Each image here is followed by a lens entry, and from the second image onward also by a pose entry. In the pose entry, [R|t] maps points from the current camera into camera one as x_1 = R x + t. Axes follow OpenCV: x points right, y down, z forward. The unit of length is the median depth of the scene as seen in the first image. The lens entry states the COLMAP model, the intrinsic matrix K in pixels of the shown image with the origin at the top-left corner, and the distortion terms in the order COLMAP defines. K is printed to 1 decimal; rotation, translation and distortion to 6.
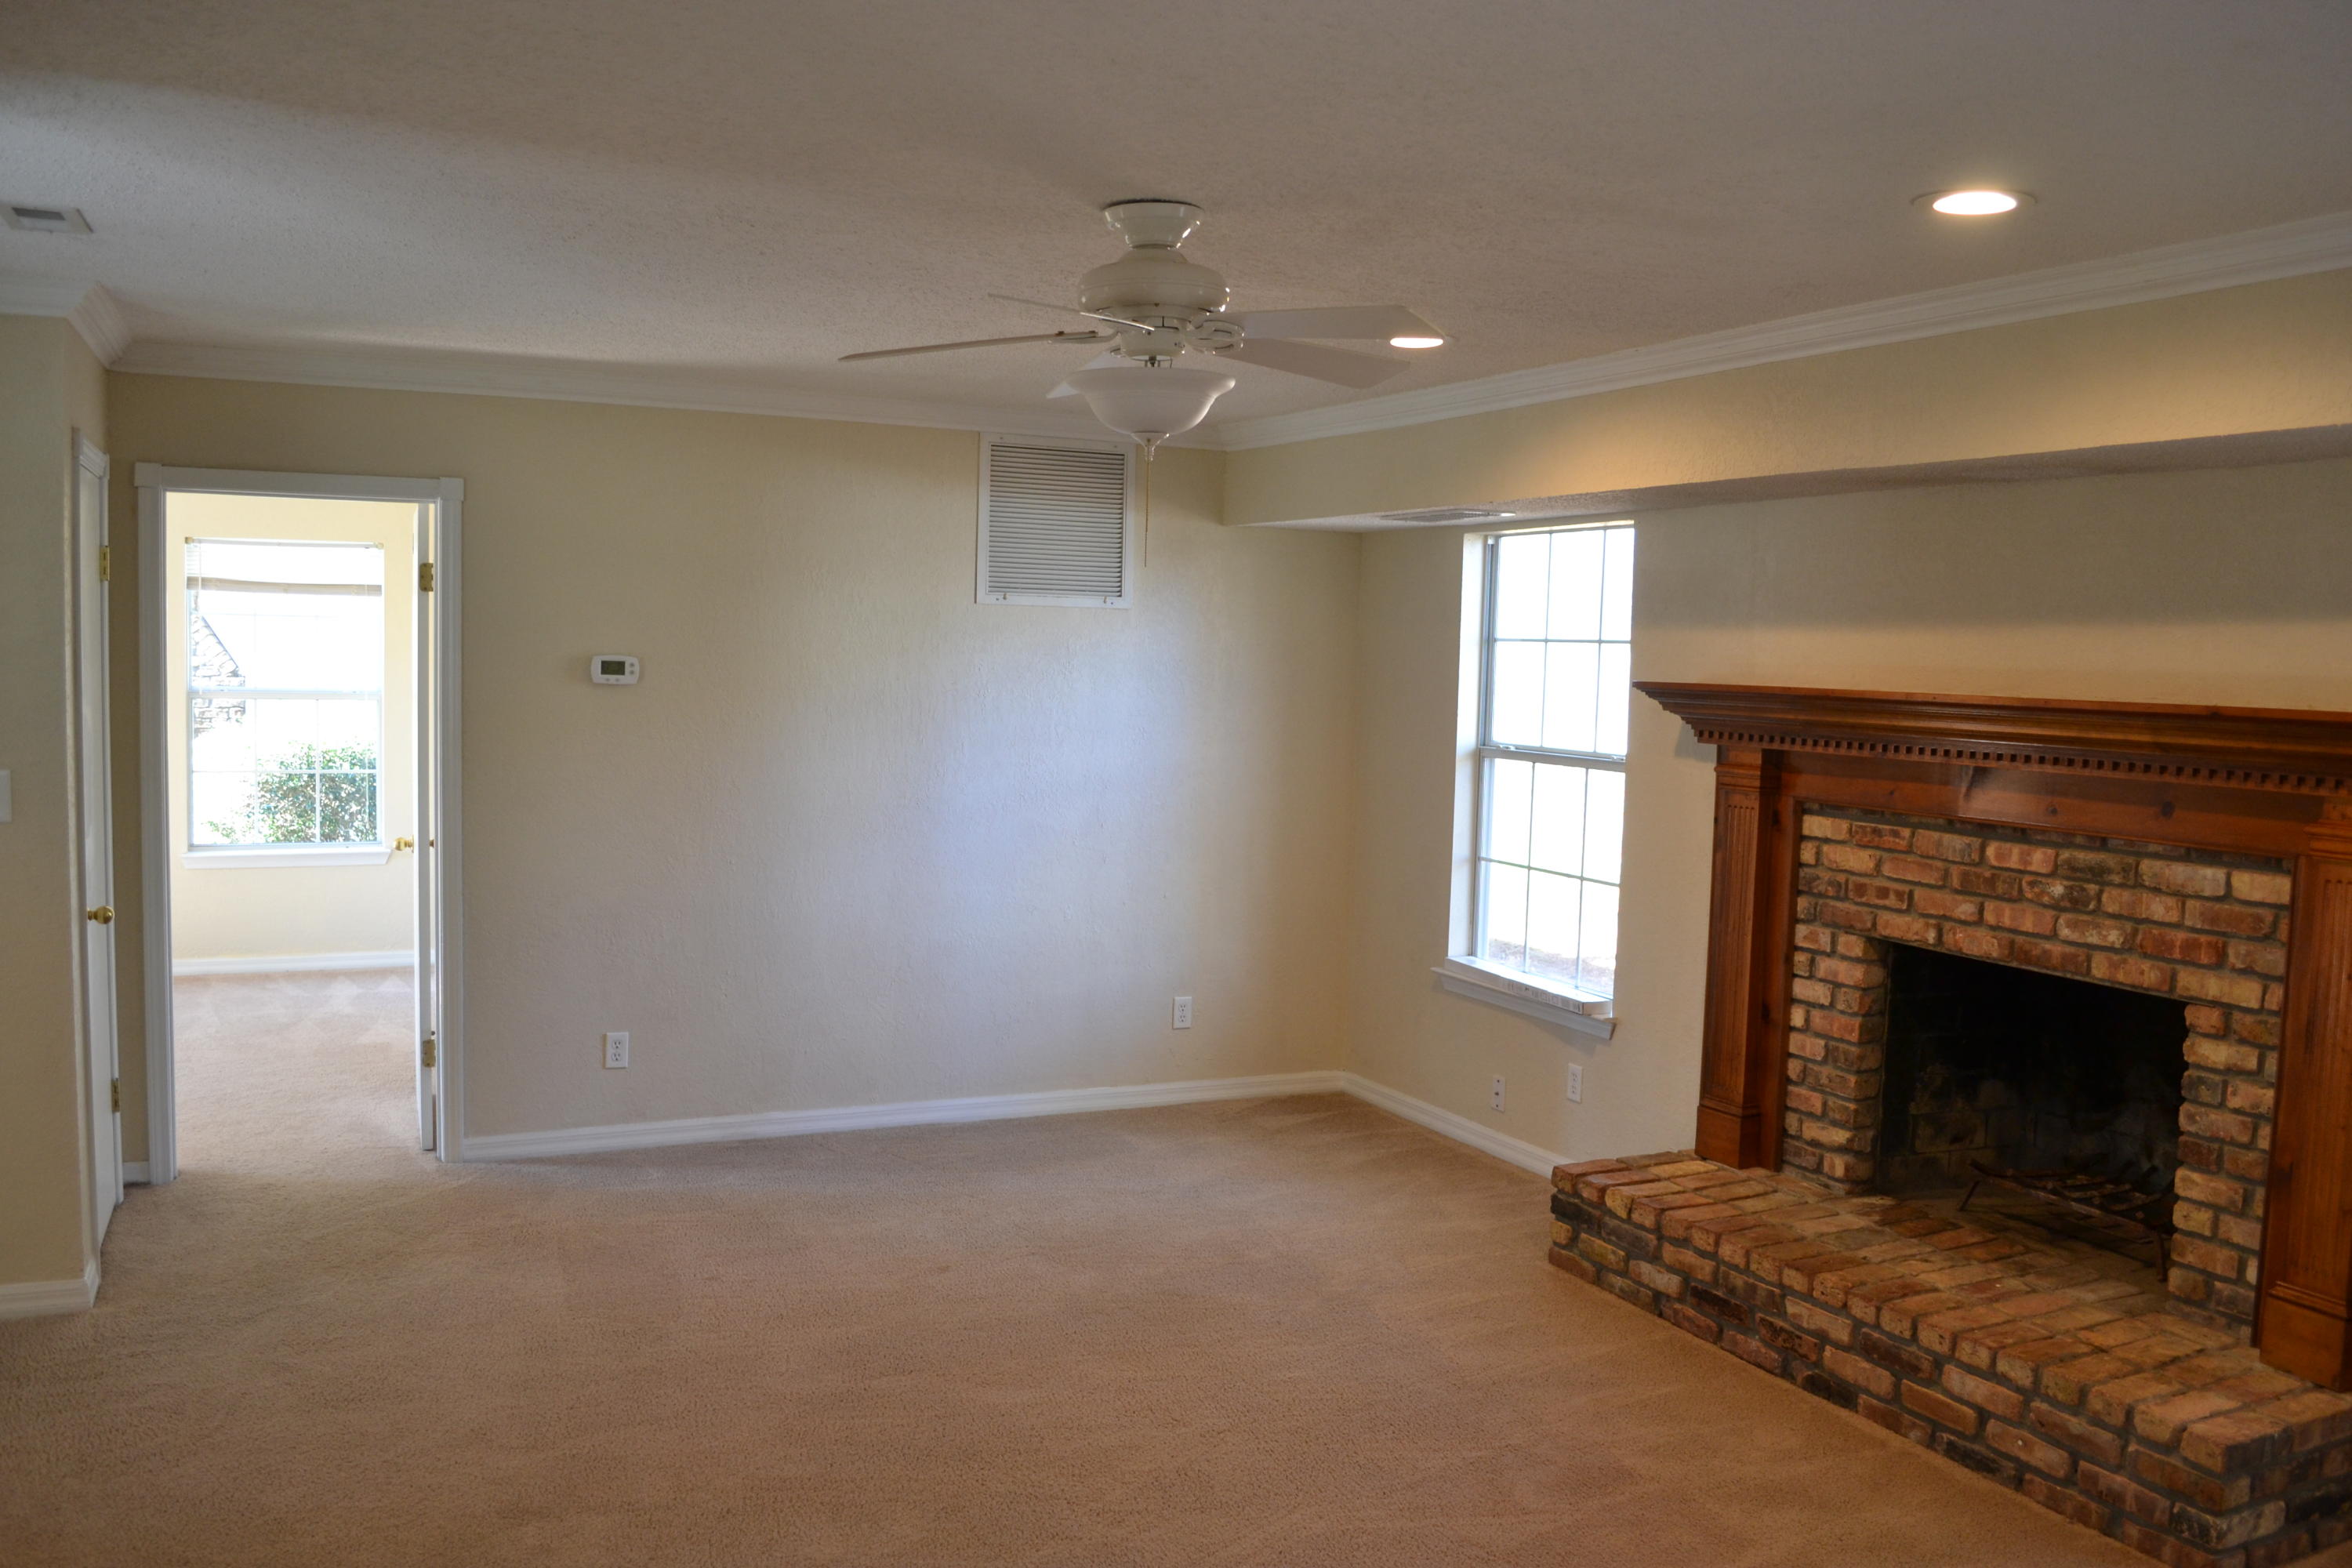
lens RADIAL K [[1880.0, 0, 1177.8], [0, 1880.0, 785.1], [0, 0, 1]] dist [-0.085711, 0.015547]
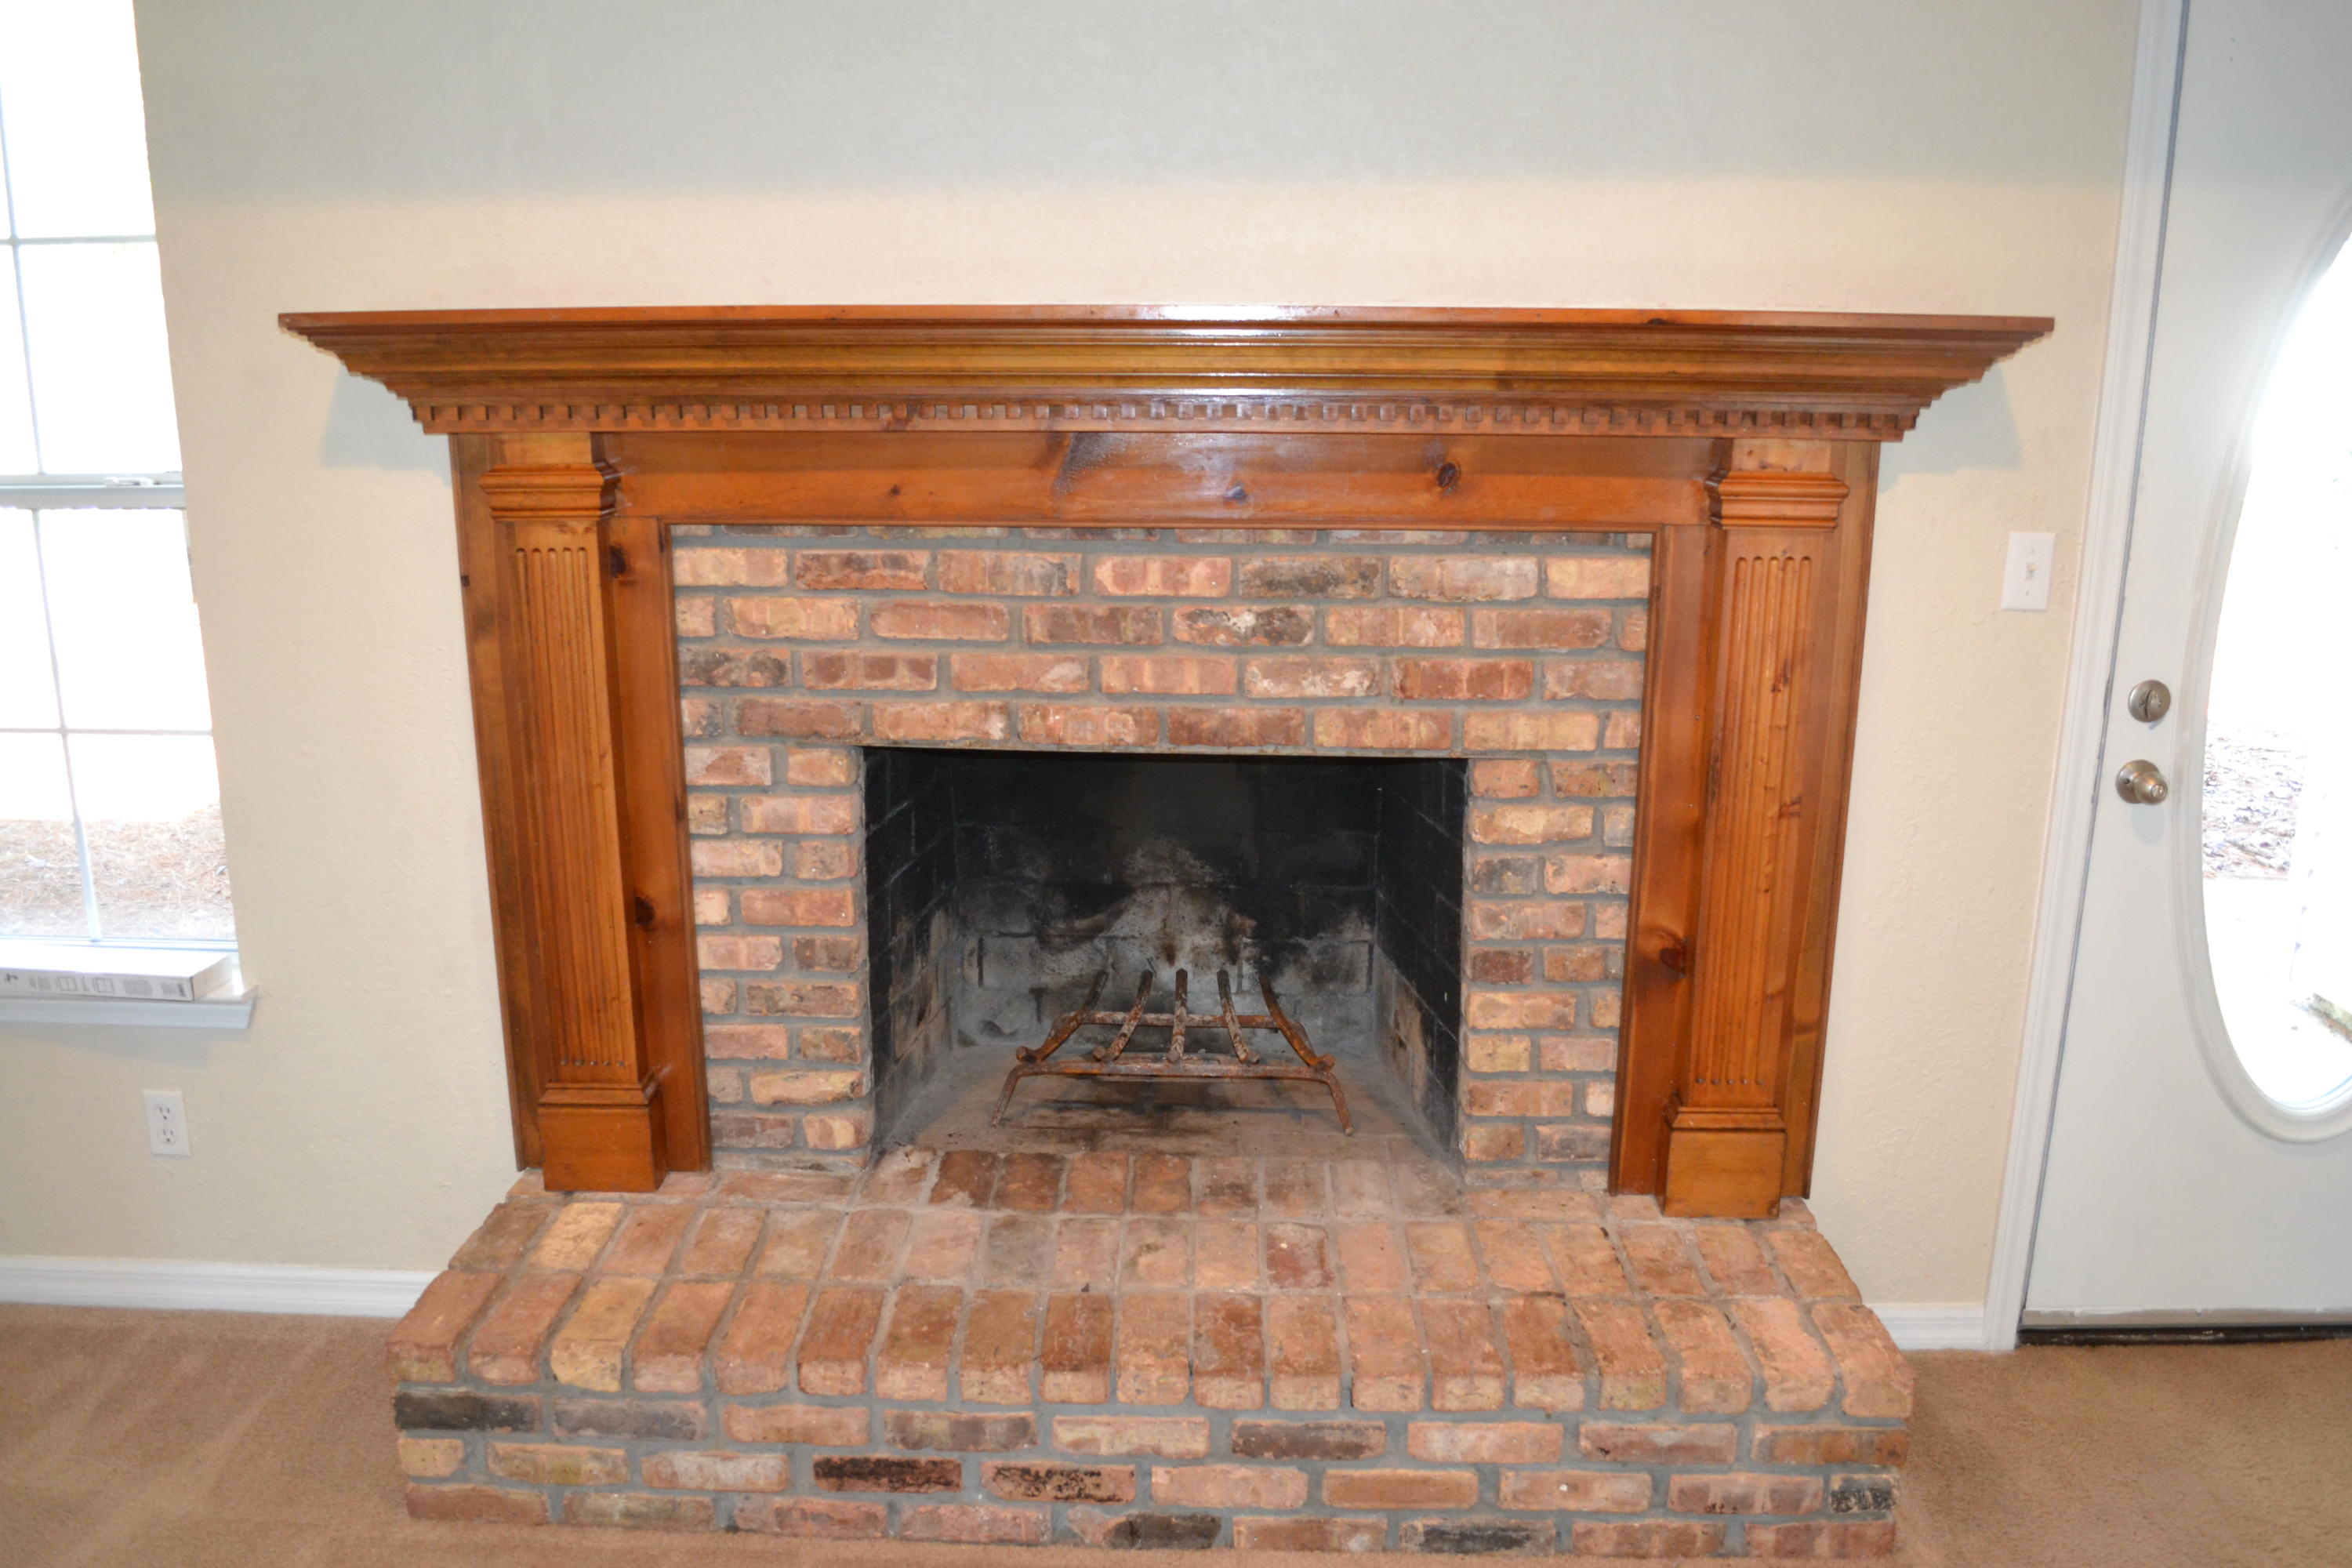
lens RADIAL K [[1880.0, 0, 1170.9], [0, 1880.0, 801.3], [0, 0, 1]] dist [-0.085711, 0.015547]
pose [[0.467168, -0.248367, 0.848568, -0.087347], [0.072451, 0.967261, 0.243221, -0.039654], [-0.881195, -0.052146, 0.469868, 0.705963]]
